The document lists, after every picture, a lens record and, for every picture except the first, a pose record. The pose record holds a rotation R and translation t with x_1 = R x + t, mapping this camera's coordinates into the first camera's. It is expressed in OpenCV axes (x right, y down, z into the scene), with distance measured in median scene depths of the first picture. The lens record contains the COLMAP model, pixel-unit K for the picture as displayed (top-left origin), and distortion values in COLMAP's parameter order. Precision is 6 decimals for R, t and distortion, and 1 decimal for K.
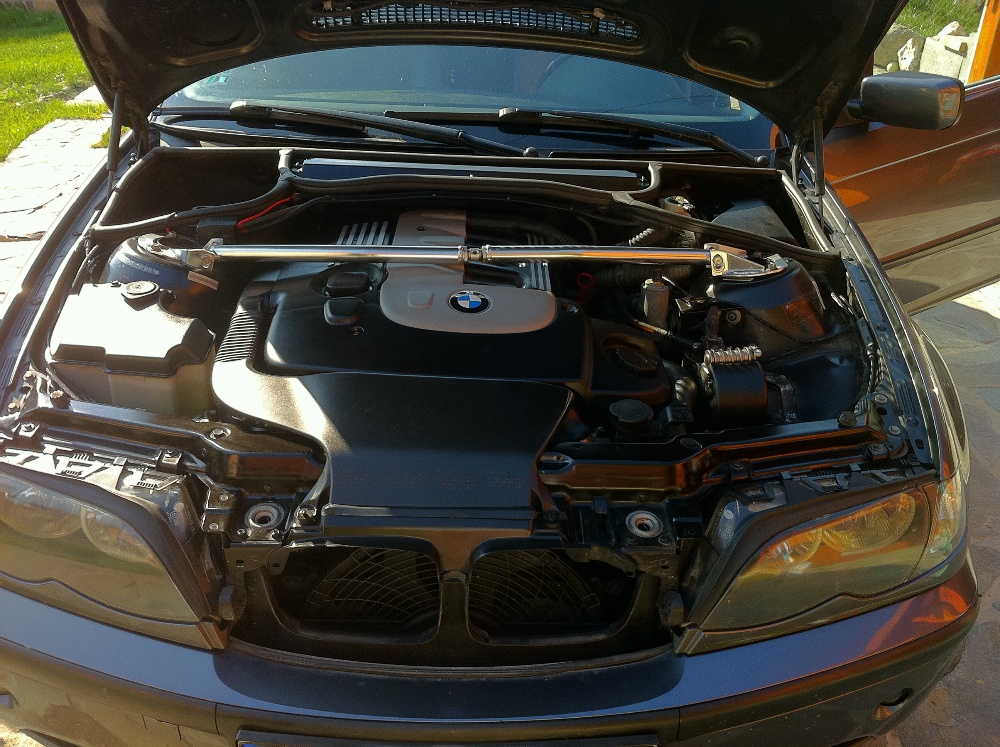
lens RADIAL K [[854.9, 0, 500.0], [0, 854.9, 373.5], [0, 0, 1]] dist [0.011340, 0.003436]
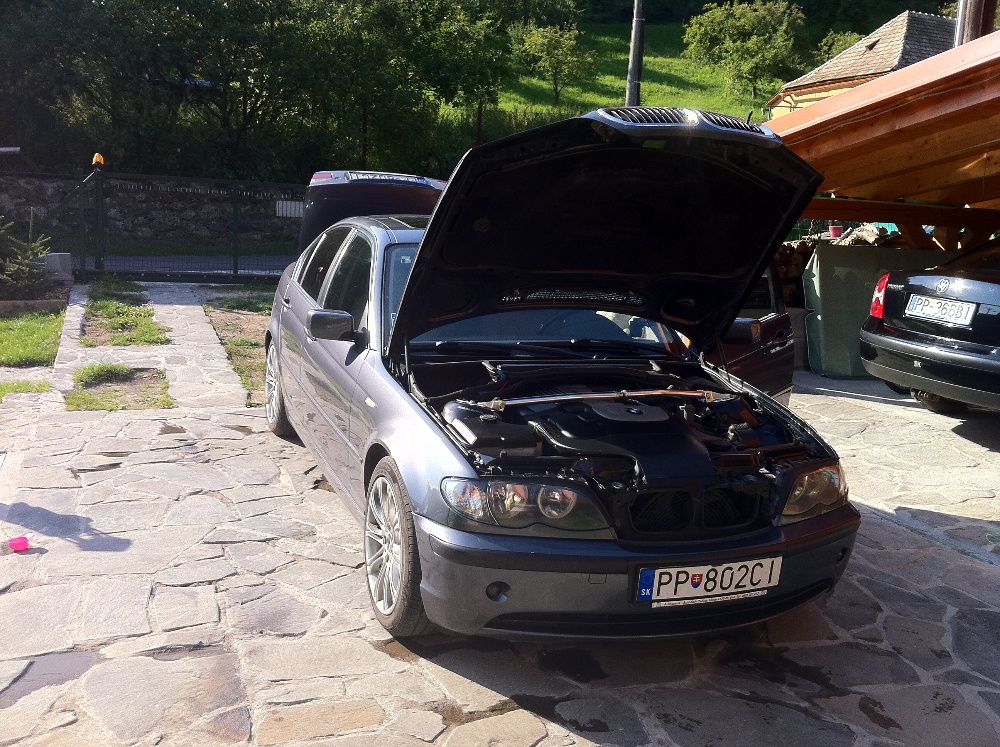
lens RADIAL K [[854.9, 0, 500.0], [0, 854.9, 373.5], [0, 0, 1]] dist [0.011340, 0.003436]
pose [[0.940174, -0.049897, 0.337022, -0.919032], [0.153131, 0.945554, -0.287191, 0.337817], [-0.304343, 0.321618, 0.896626, -0.760441]]
